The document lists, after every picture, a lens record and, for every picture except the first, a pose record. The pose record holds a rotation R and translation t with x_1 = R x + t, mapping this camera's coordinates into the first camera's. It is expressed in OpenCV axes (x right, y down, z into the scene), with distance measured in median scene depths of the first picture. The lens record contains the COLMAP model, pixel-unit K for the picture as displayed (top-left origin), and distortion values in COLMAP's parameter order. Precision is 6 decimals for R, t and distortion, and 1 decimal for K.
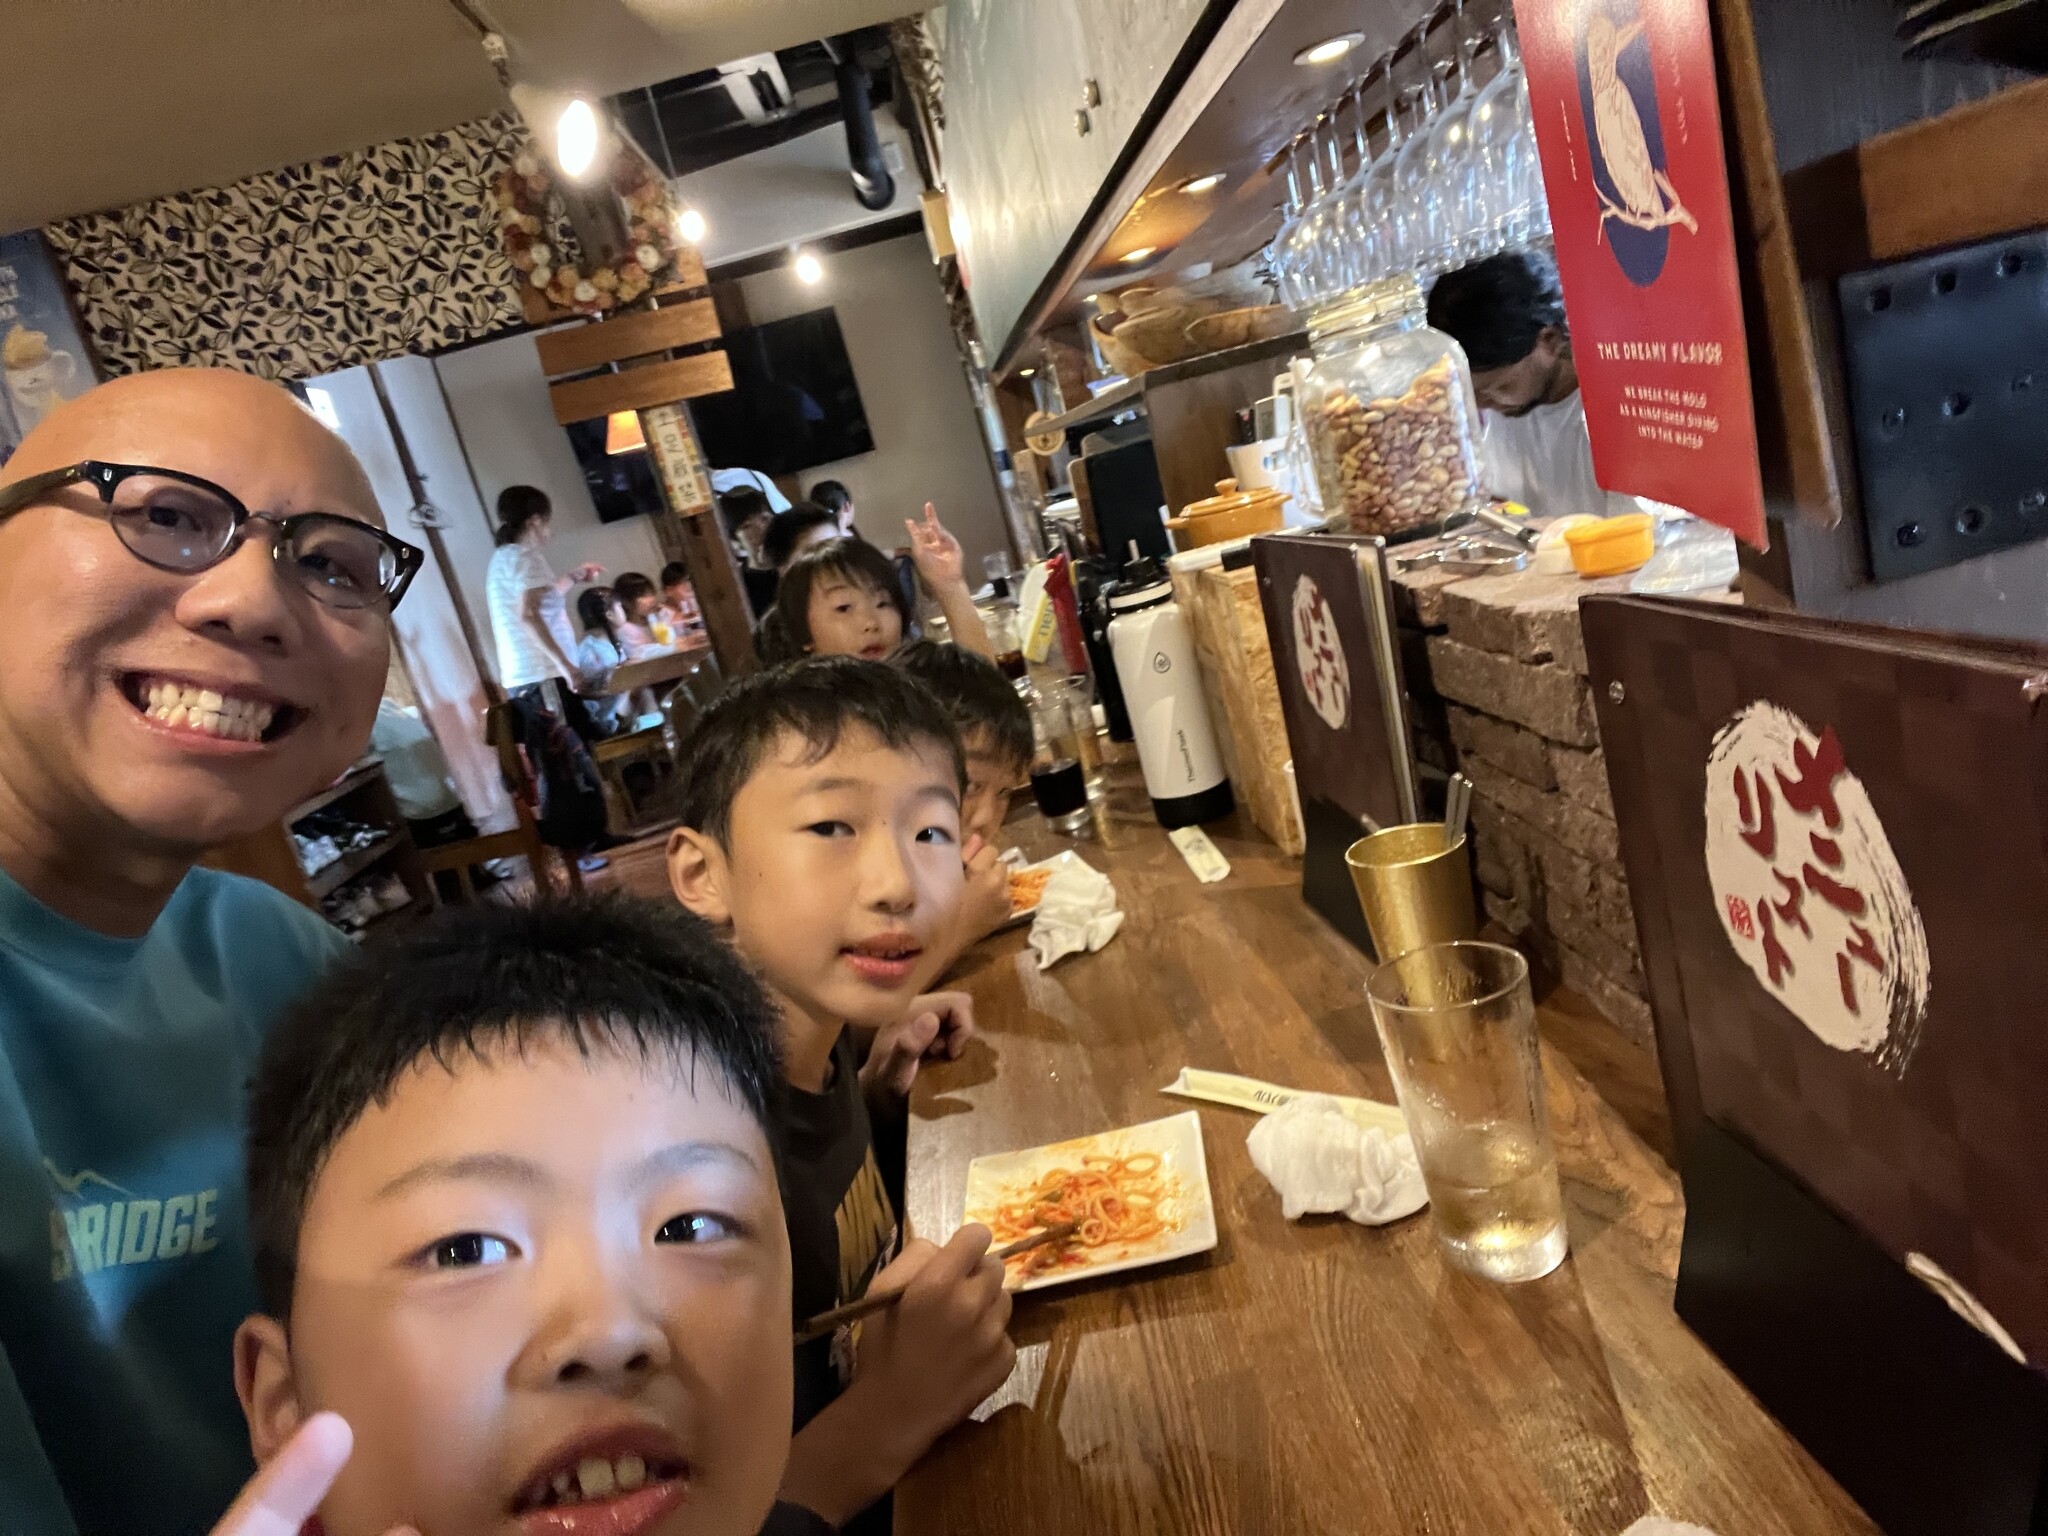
lens RADIAL K [[1370.2, 0, 1024.0], [0, 1370.2, 768.0], [0, 0, 1]] dist [0.045065, -0.200644]
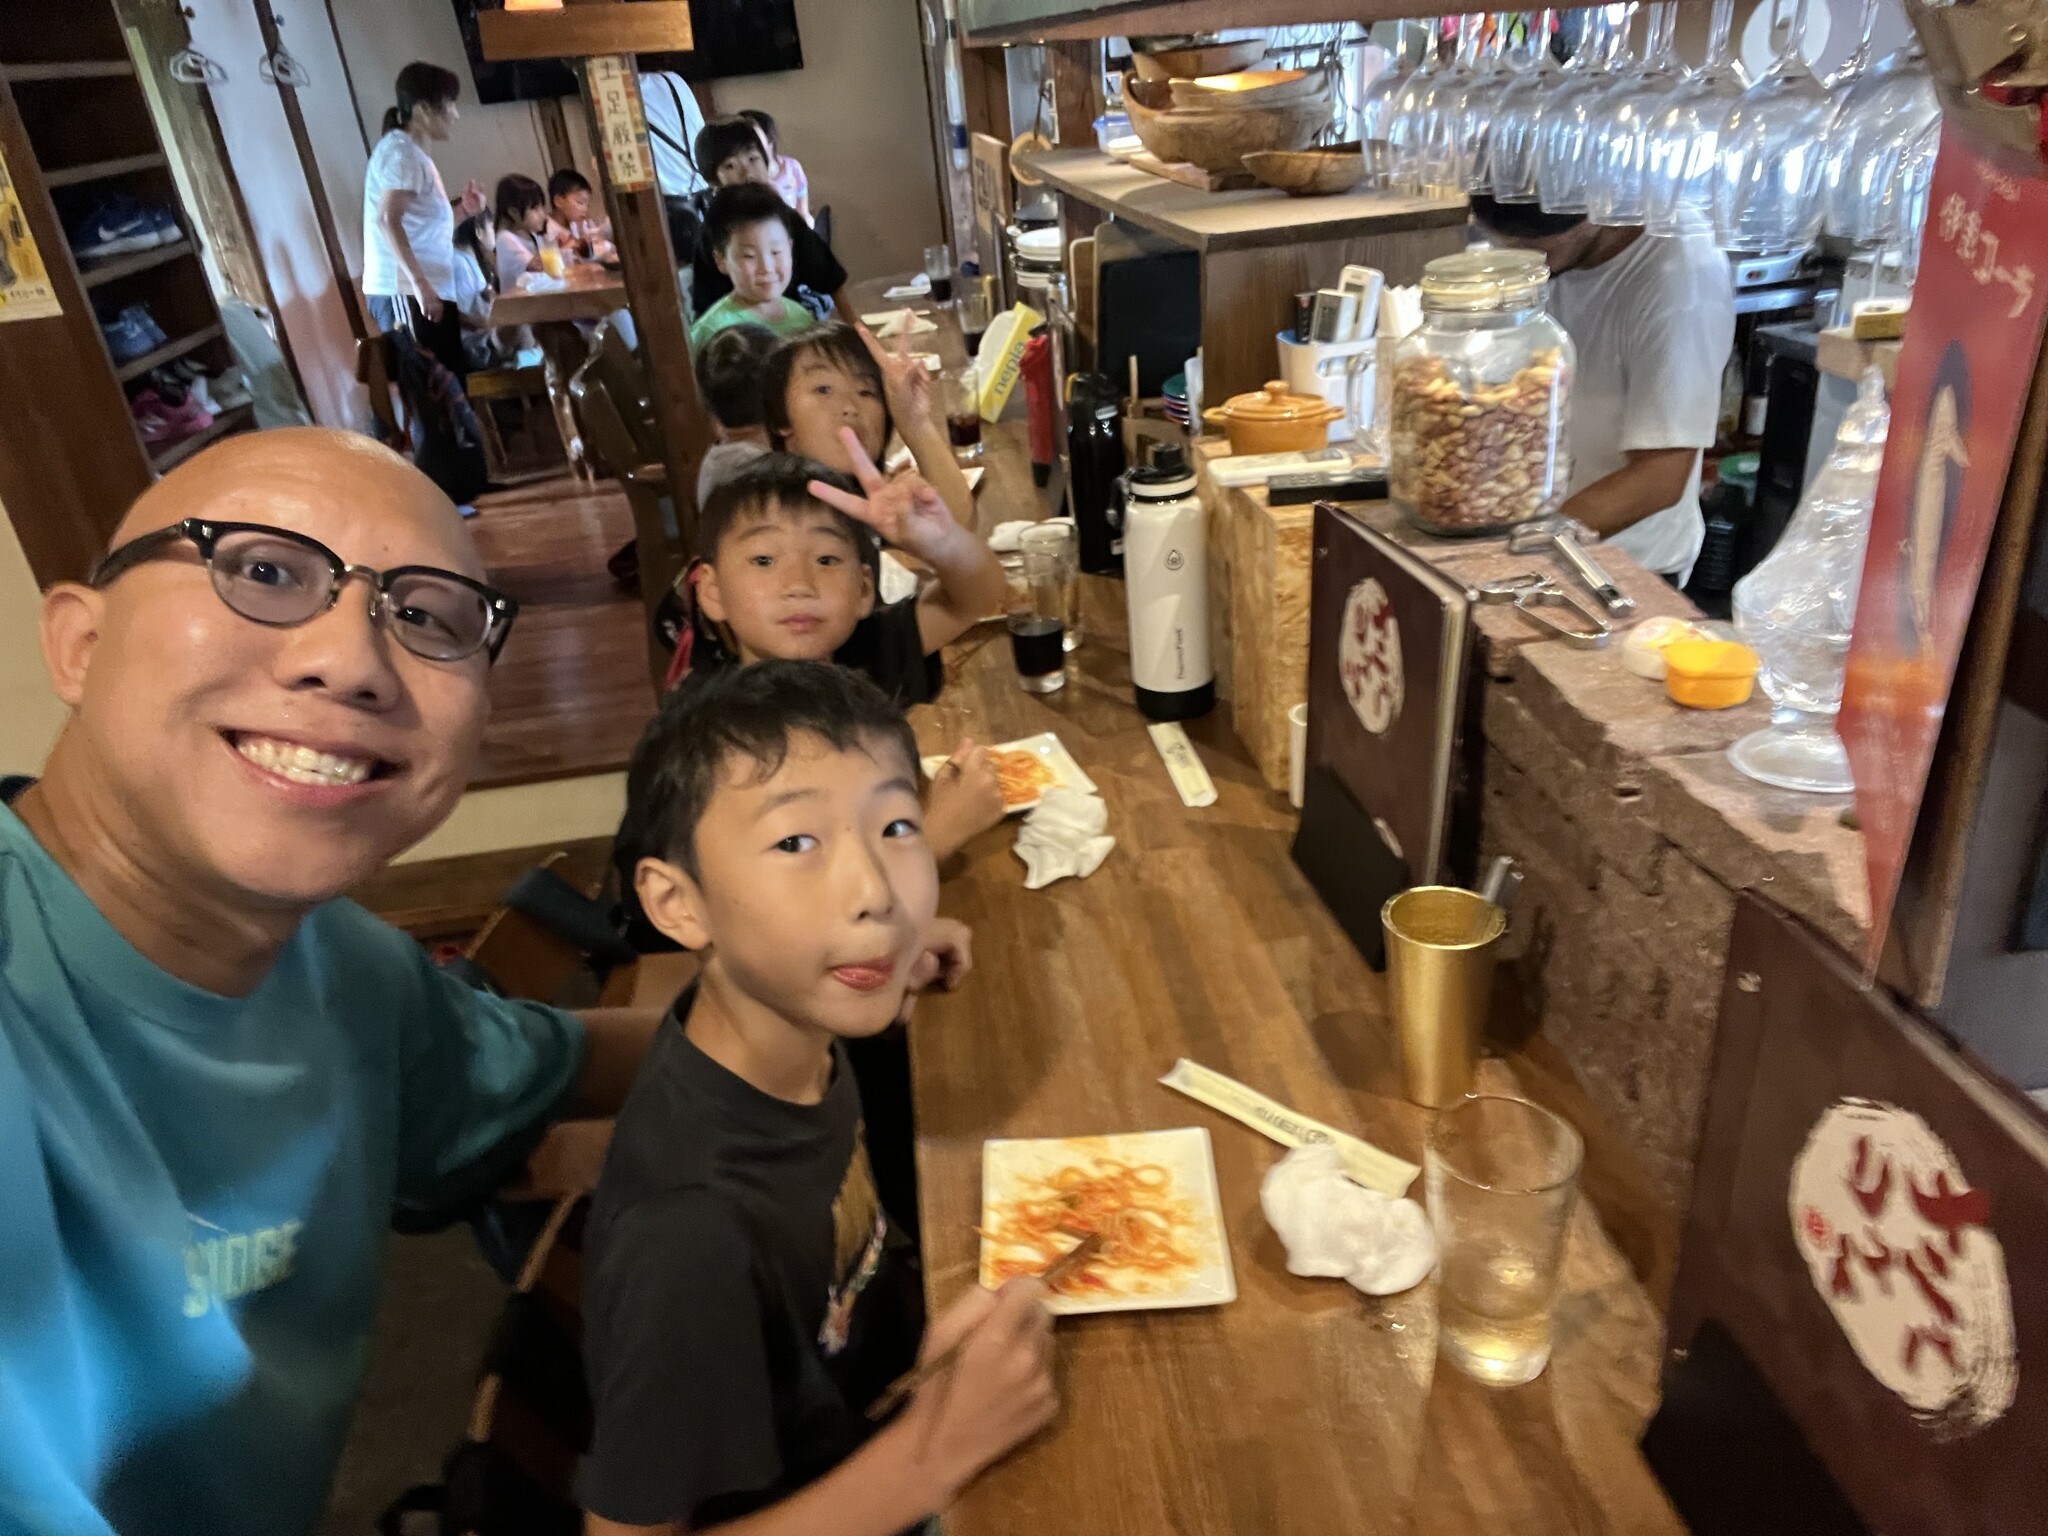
lens RADIAL K [[1389.4, 0, 1024.0], [0, 1389.4, 768.0], [0, 0, 1]] dist [0.055795, -0.116910]
pose [[0.984184, 0.125932, 0.124591, -0.141882], [-0.152650, 0.959752, 0.235741, -0.196696], [-0.089889, -0.251032, 0.963796, 0.024819]]
